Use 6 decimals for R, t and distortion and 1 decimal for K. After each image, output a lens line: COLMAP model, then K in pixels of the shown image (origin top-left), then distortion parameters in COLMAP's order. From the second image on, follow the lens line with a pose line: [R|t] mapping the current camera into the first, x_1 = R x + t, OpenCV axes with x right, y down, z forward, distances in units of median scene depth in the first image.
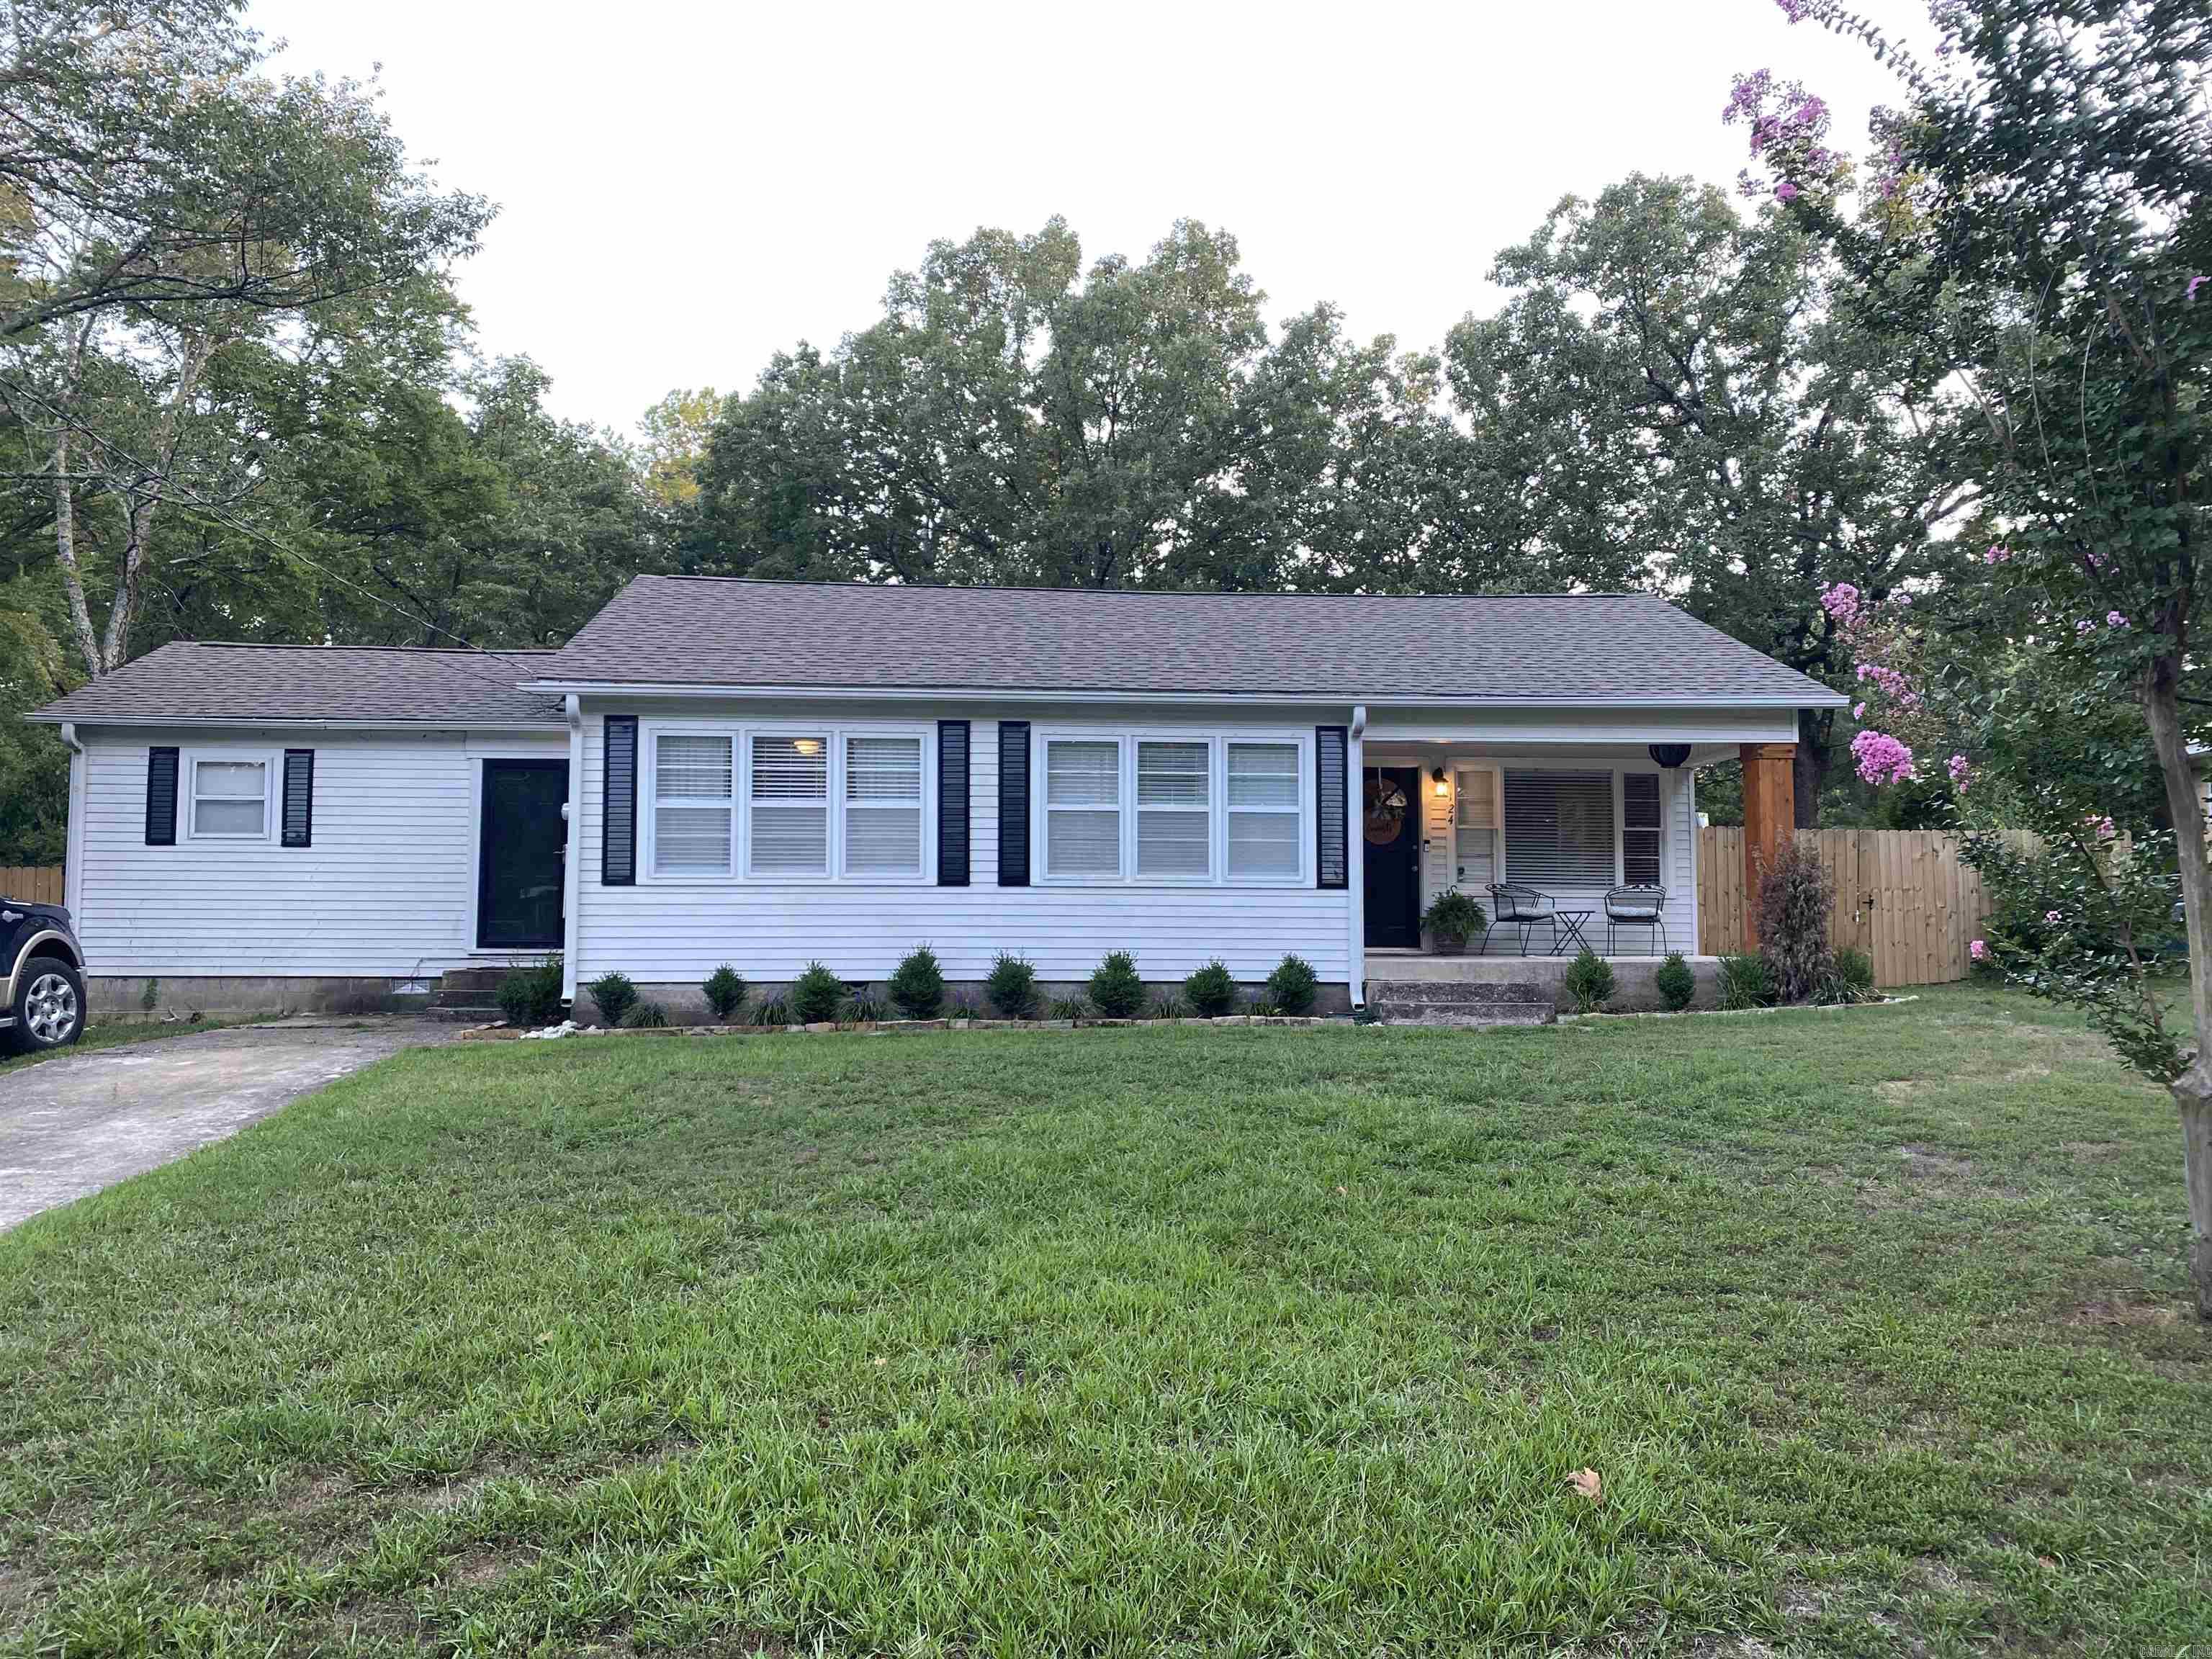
lens RADIAL K [[1701.5, 0, 1115.5], [0, 1701.5, 815.5], [0, 0, 1]] dist [0.070588, 0.007920]
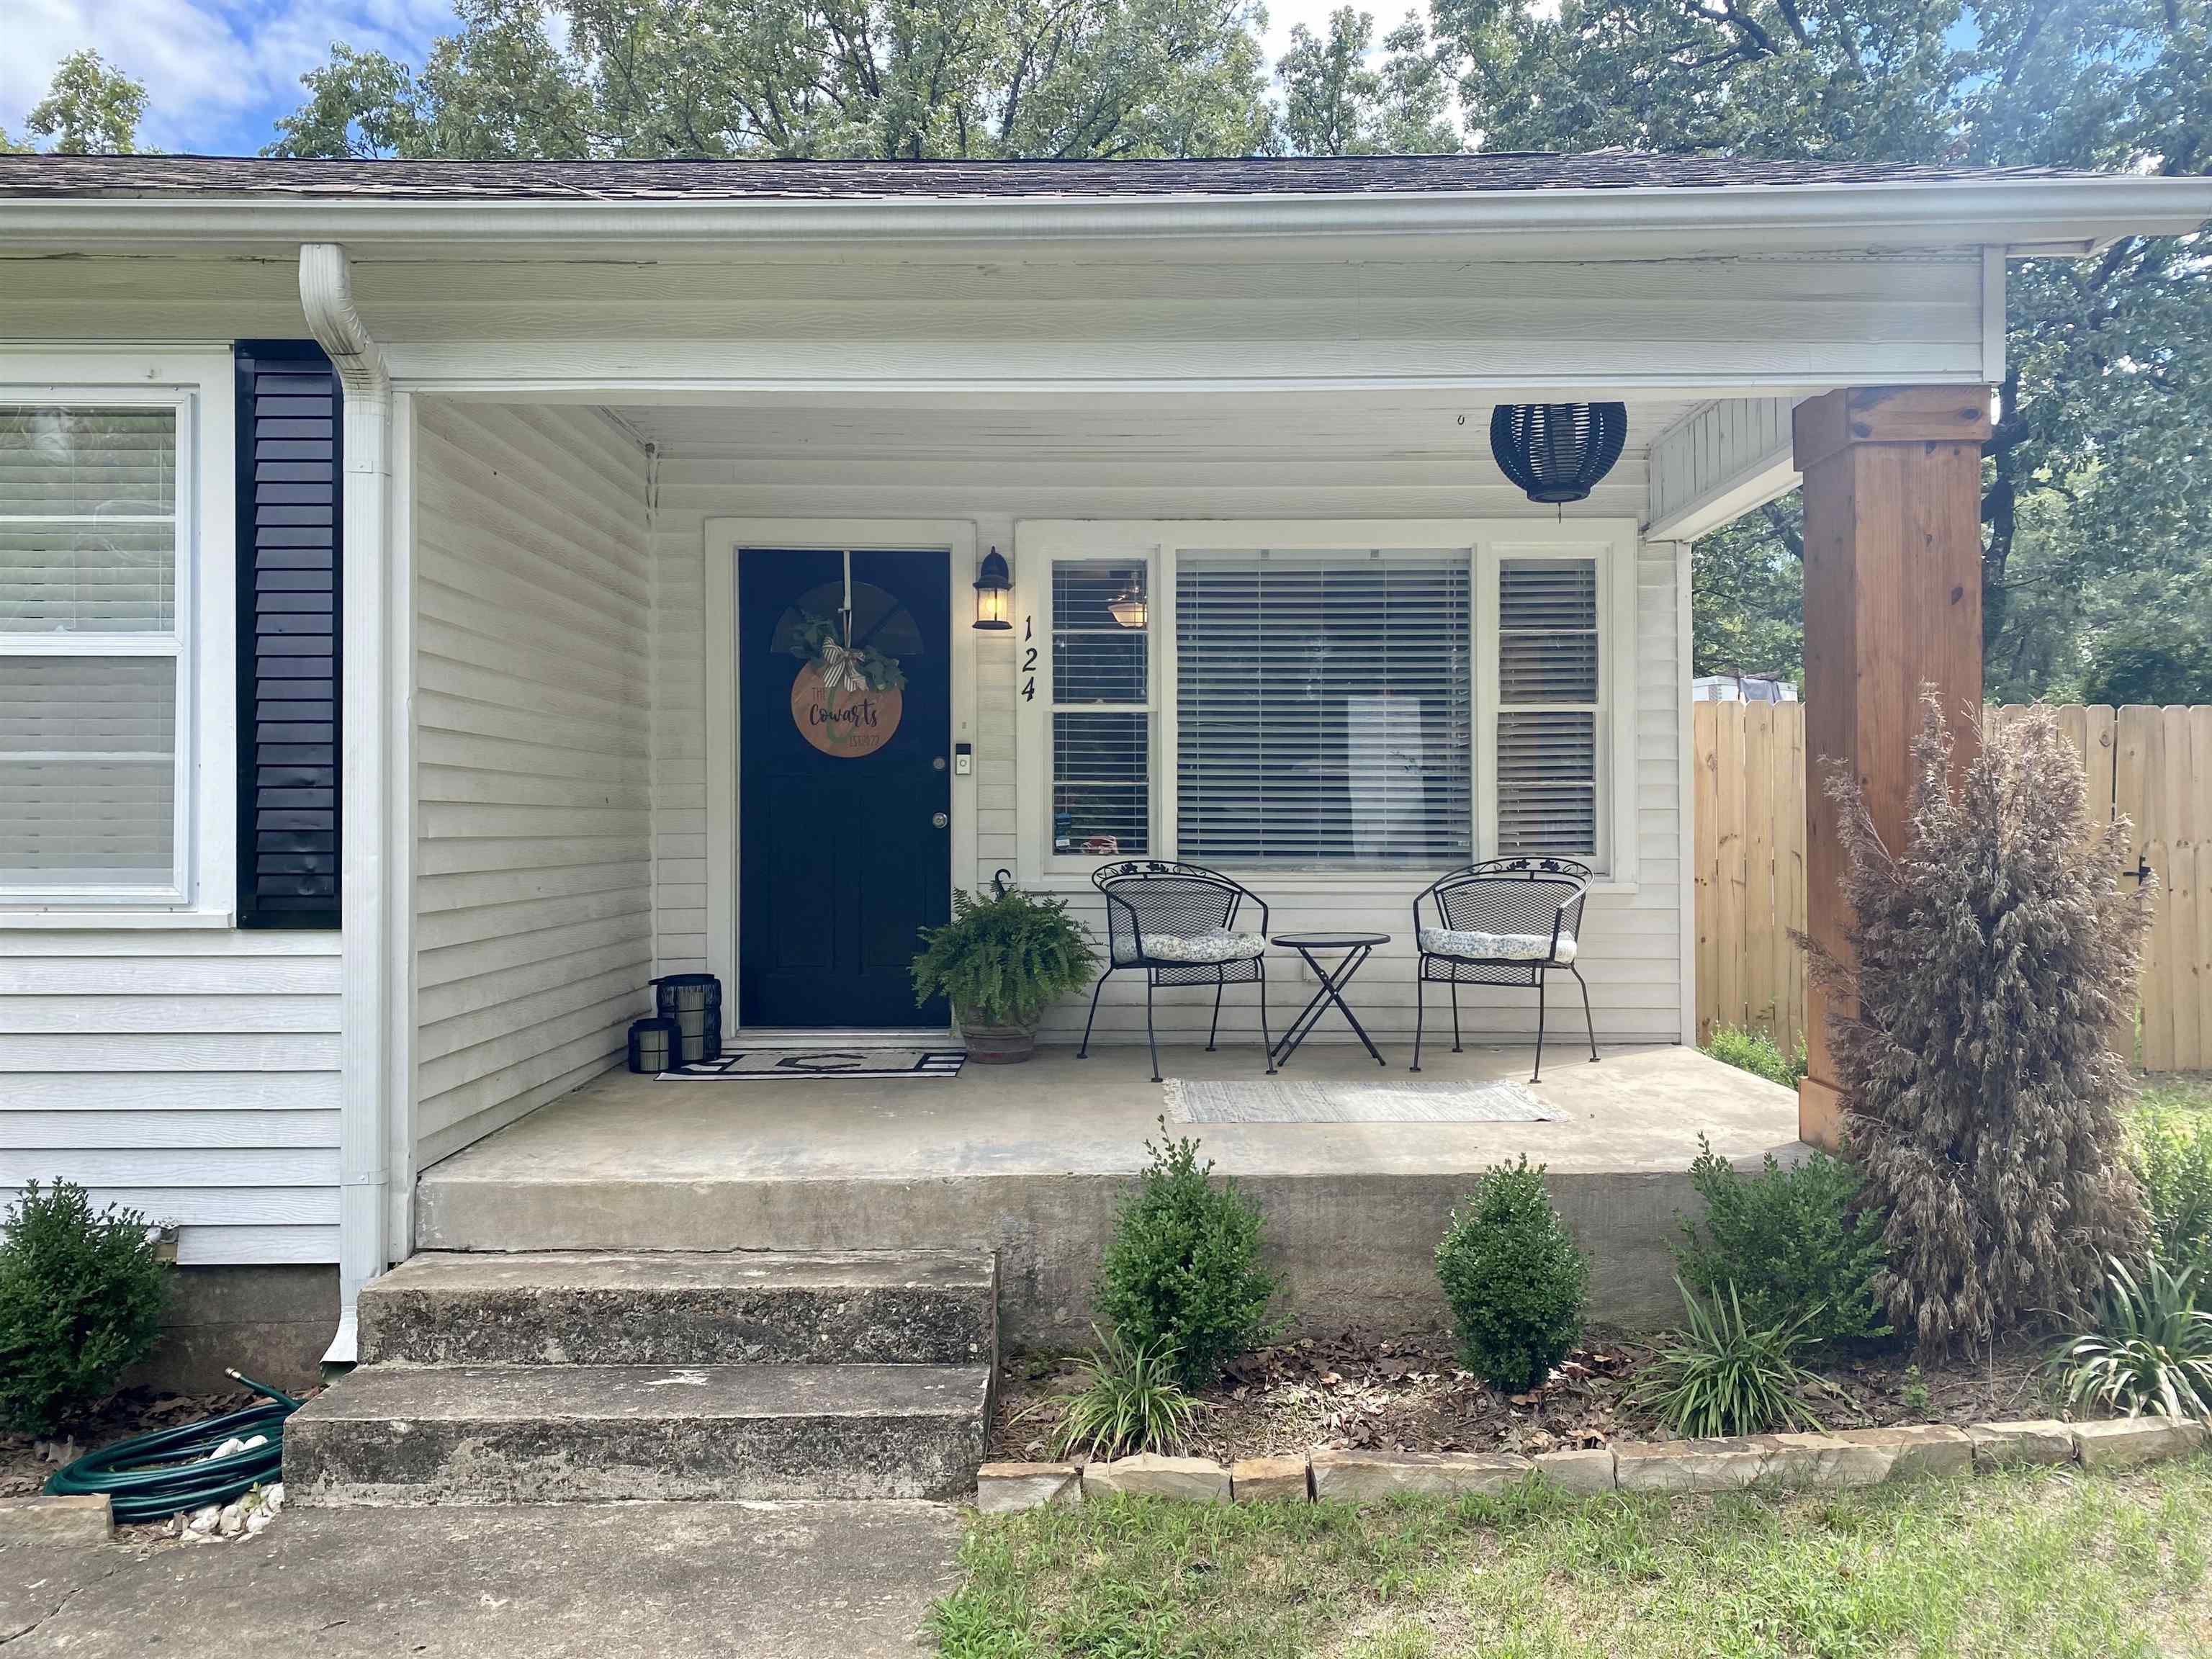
lens RADIAL K [[1701.5, 0, 1115.5], [0, 1701.5, 815.5], [0, 0, 1]] dist [0.070588, 0.007920]
pose [[0.996598, -0.010839, -0.081696, 0.284911], [0.015169, 0.998502, 0.052569, 0.011916], [0.081004, -0.053630, 0.995270, 0.726606]]
